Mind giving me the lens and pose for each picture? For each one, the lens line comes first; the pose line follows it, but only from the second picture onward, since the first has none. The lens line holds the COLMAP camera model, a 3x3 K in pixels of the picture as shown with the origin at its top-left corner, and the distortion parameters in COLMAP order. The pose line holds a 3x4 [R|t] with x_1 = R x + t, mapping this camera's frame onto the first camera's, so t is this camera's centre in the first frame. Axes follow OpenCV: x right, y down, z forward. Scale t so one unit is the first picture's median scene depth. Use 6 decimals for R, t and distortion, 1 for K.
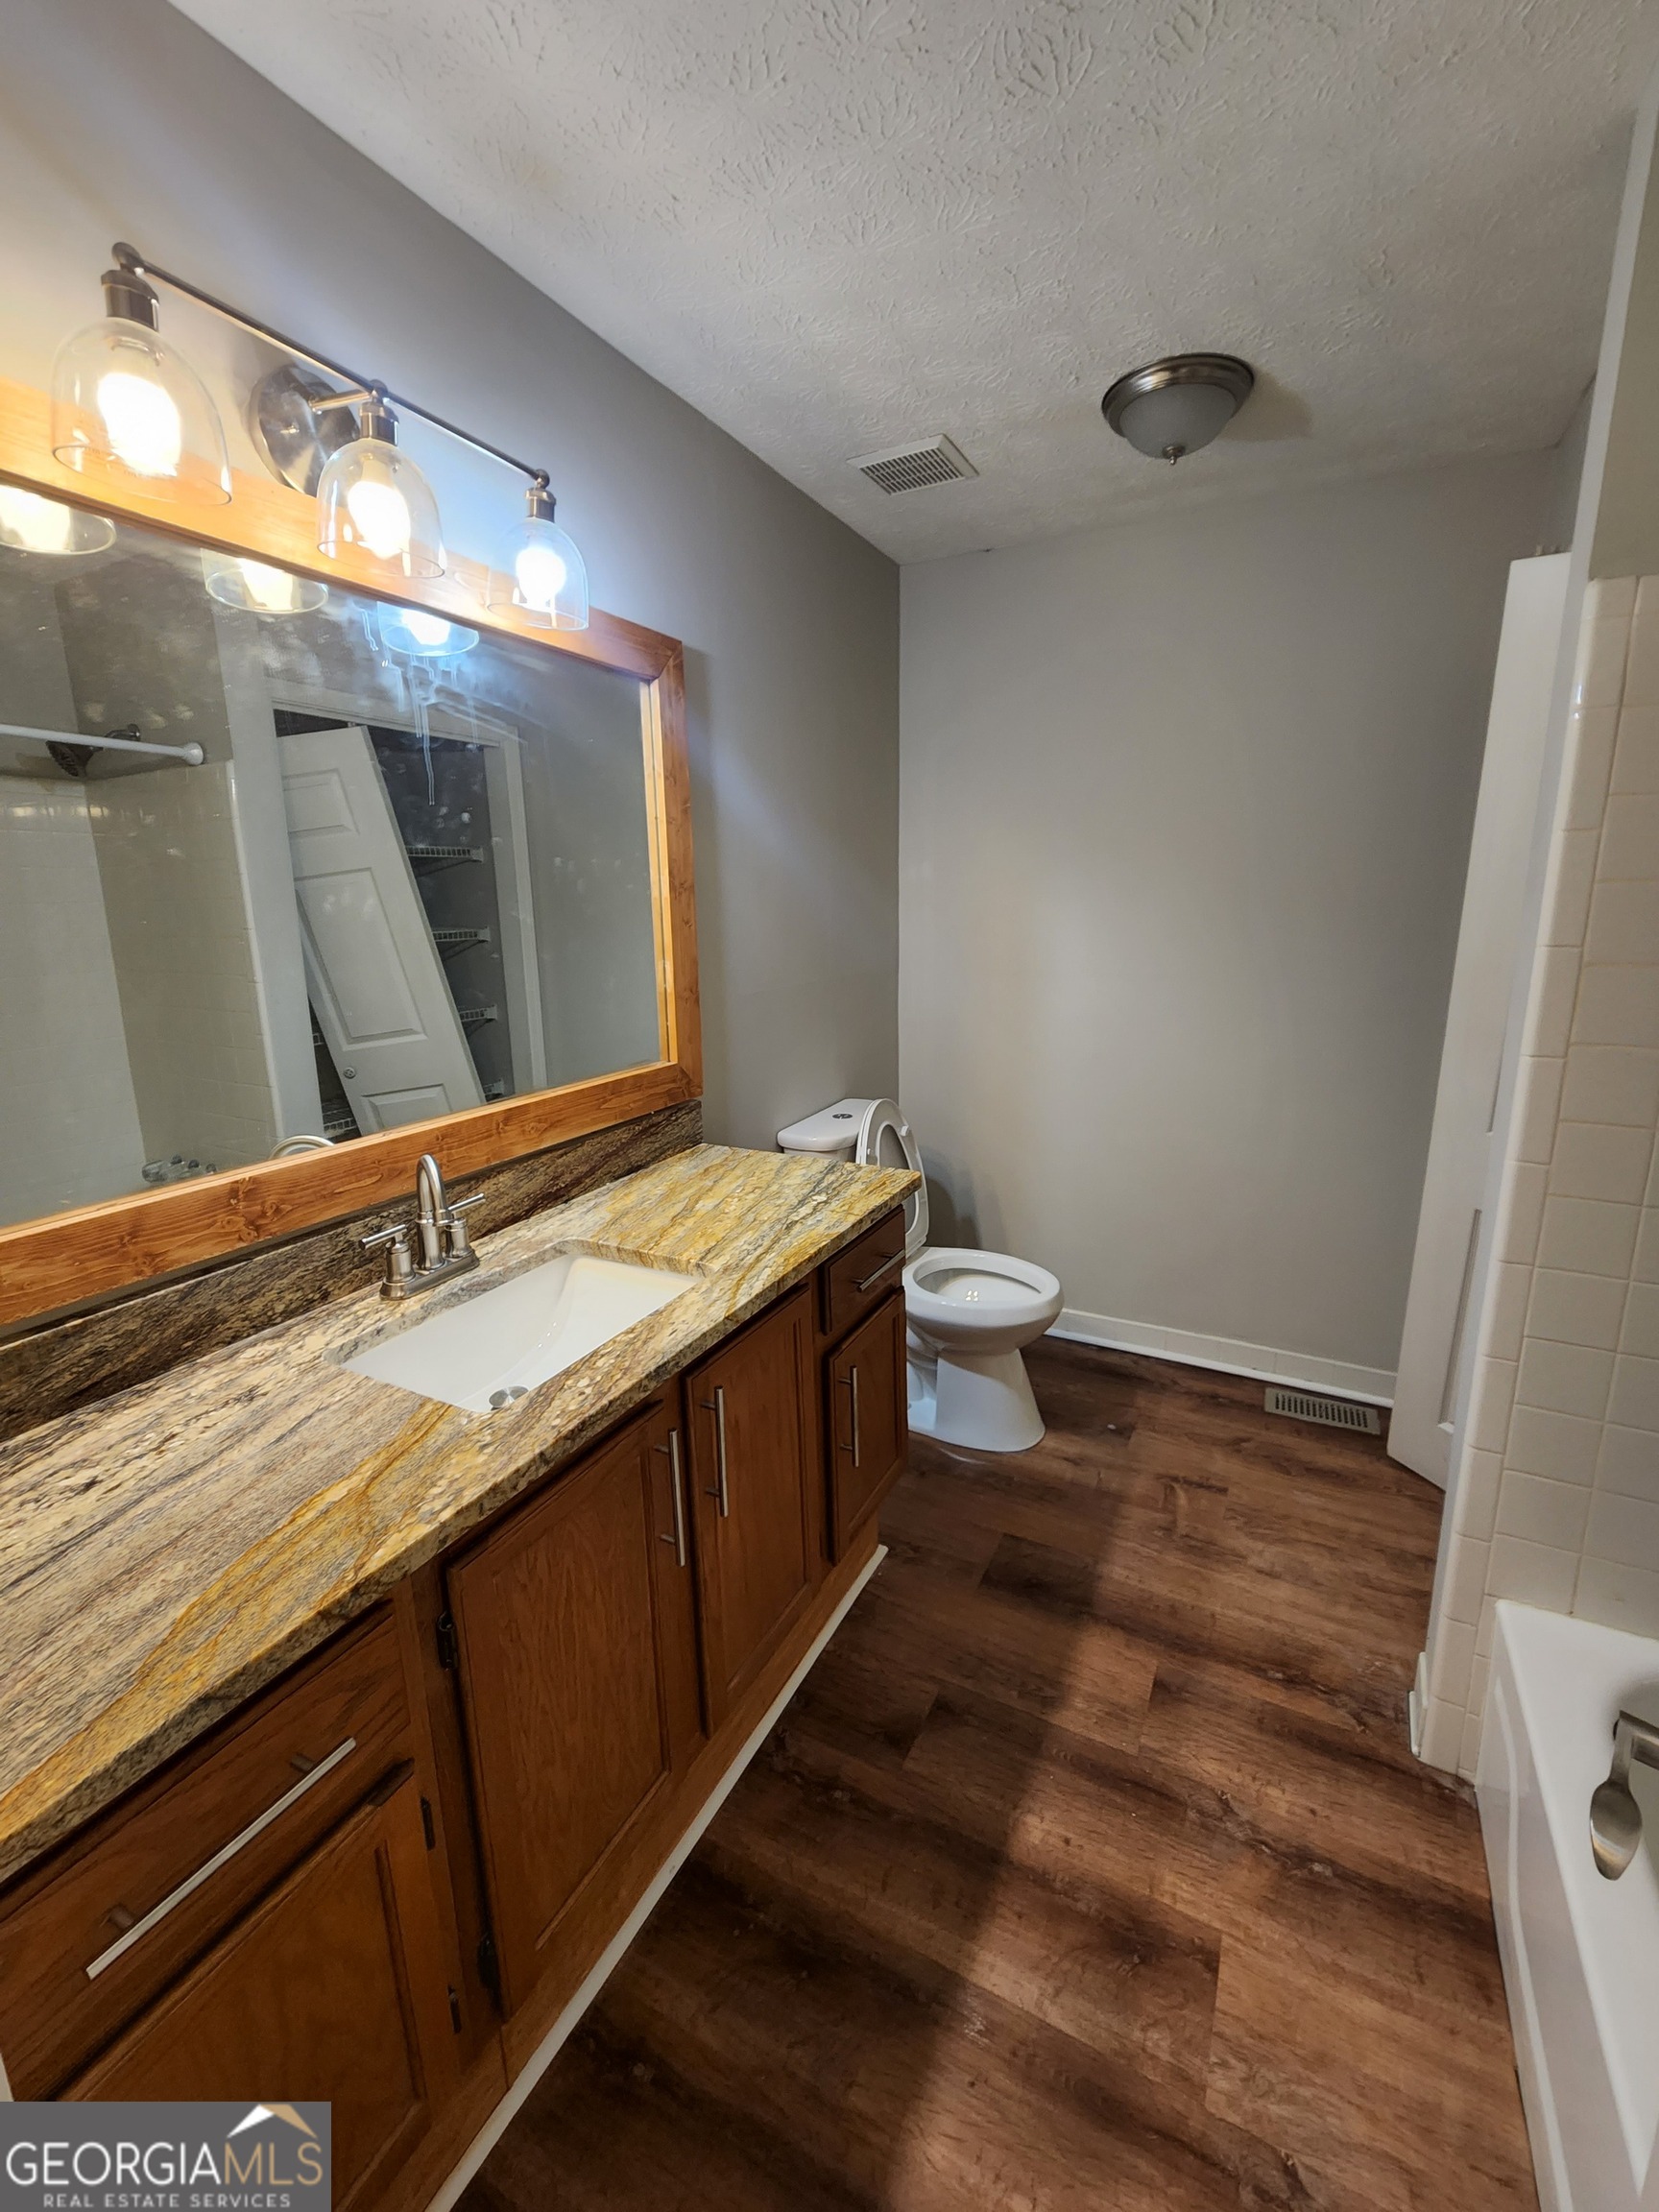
lens RADIAL K [[914.6, 0, 845.1], [0, 914.6, 1107.7], [0, 0, 1]] dist [-0.003422, -0.000647]
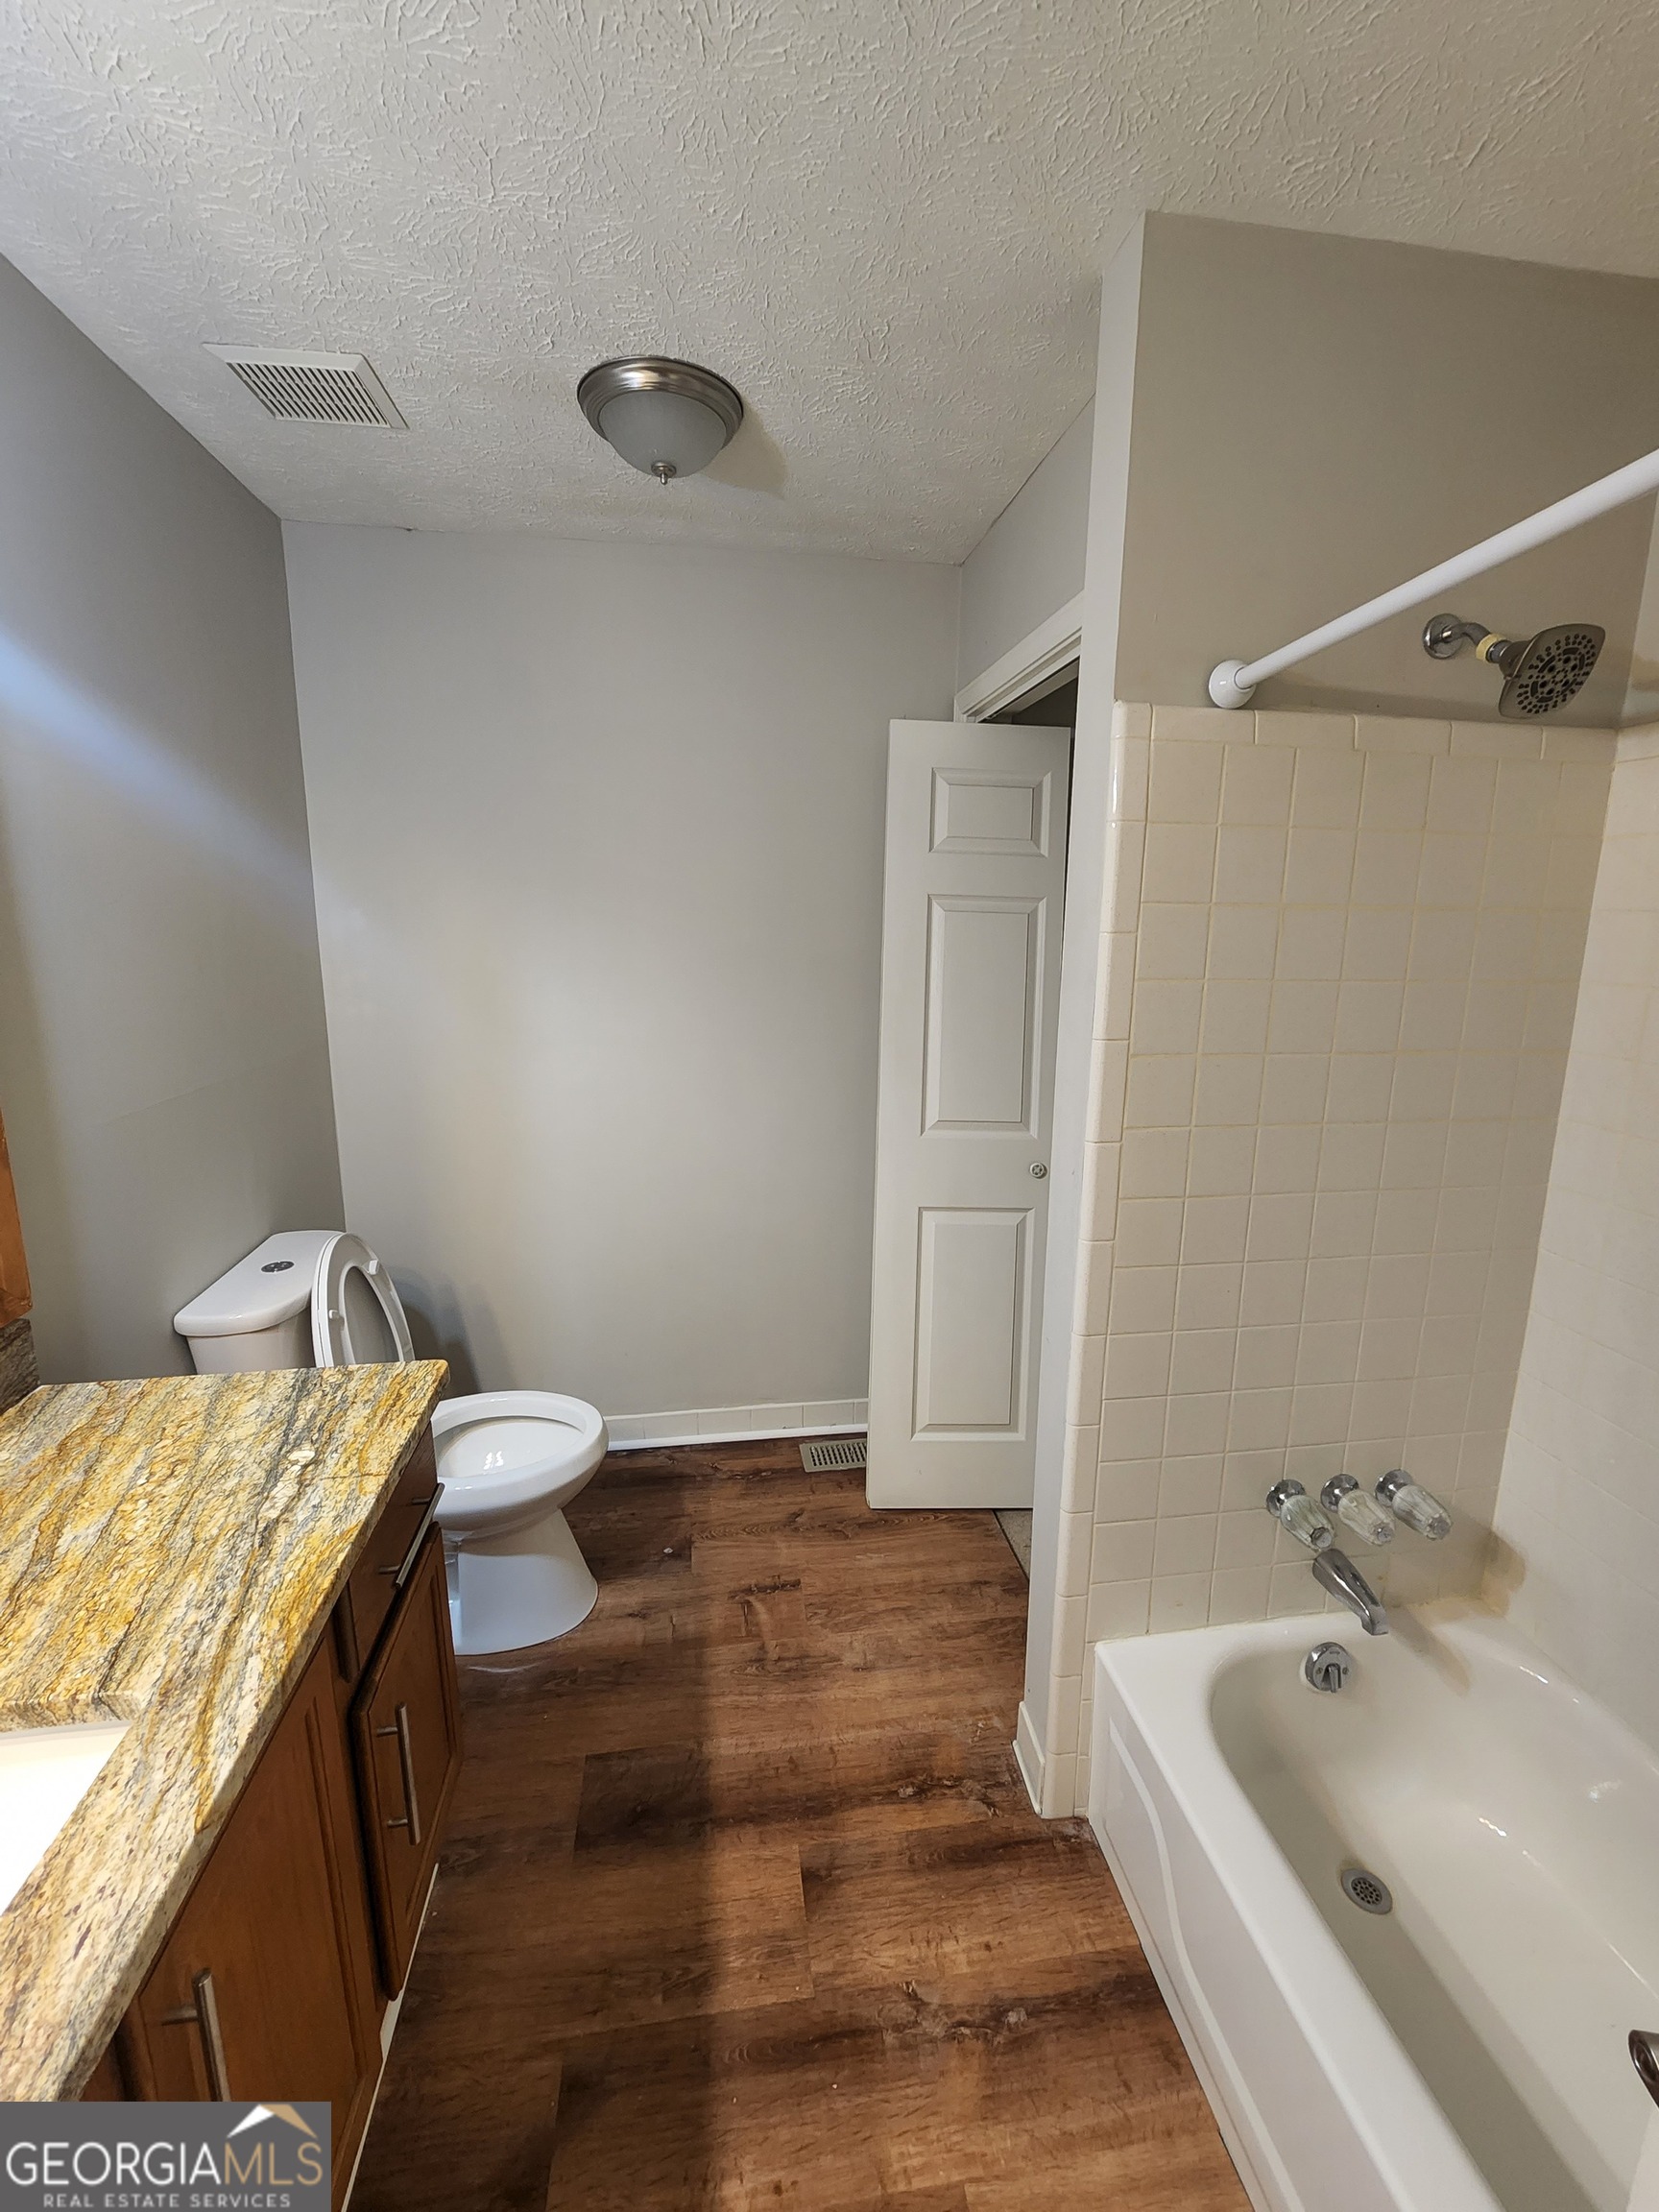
lens RADIAL K [[914.6, 0, 834.8], [0, 914.6, 1097.8], [0, 0, 1]] dist [-0.003422, -0.000647]
pose [[0.814073, -0.094675, 0.572994, -0.063952], [0.112961, 0.993593, 0.003682, -0.106988], [-0.569672, 0.061729, 0.819551, 0.228548]]
